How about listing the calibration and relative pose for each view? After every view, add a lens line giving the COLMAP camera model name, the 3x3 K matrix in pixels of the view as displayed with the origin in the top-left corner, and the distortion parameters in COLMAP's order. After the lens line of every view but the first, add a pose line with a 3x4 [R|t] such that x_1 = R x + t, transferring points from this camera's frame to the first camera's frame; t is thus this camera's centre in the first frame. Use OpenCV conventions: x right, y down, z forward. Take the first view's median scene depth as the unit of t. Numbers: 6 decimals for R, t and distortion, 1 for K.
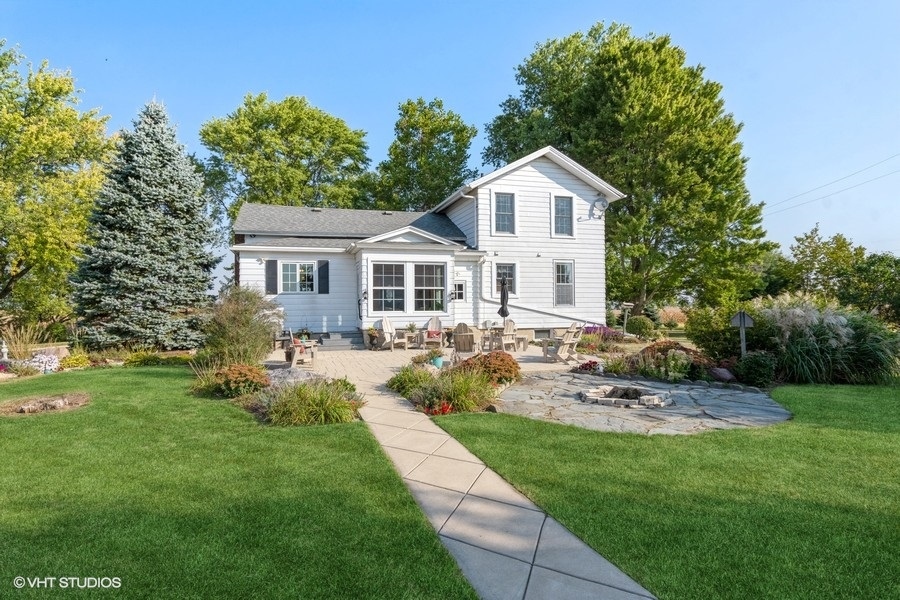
lens RADIAL K [[512.0, 0, 450.8], [0, 512.0, 300.6], [0, 0, 1]] dist [0.007489, -0.001755]
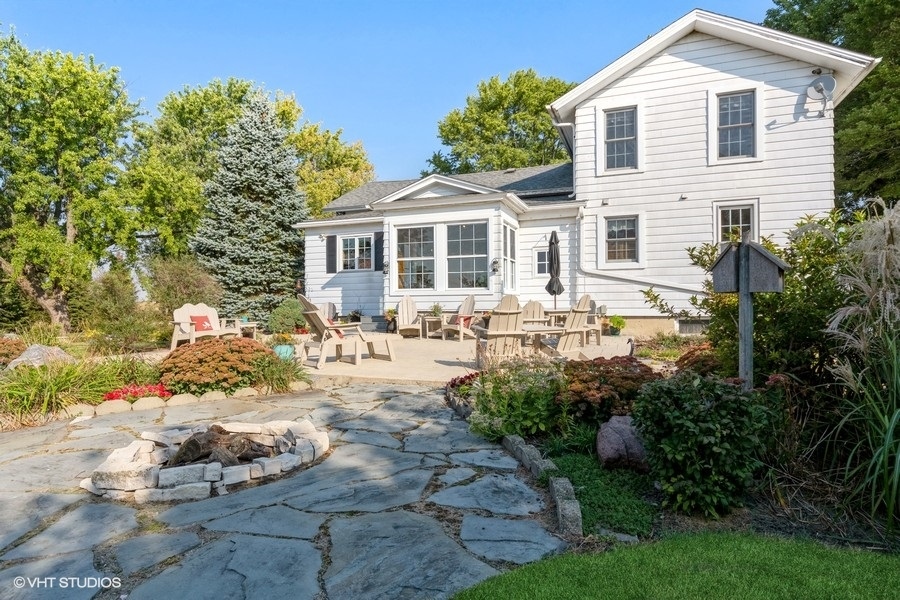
lens RADIAL K [[512.0, 0, 449.7], [0, 512.0, 297.7], [0, 0, 1]] dist [0.007489, -0.001755]
pose [[0.791665, -0.005348, -0.610933, 0.335722], [0.008925, 0.999956, 0.002811, 0.027674], [0.610891, -0.007678, 0.791678, 0.357817]]
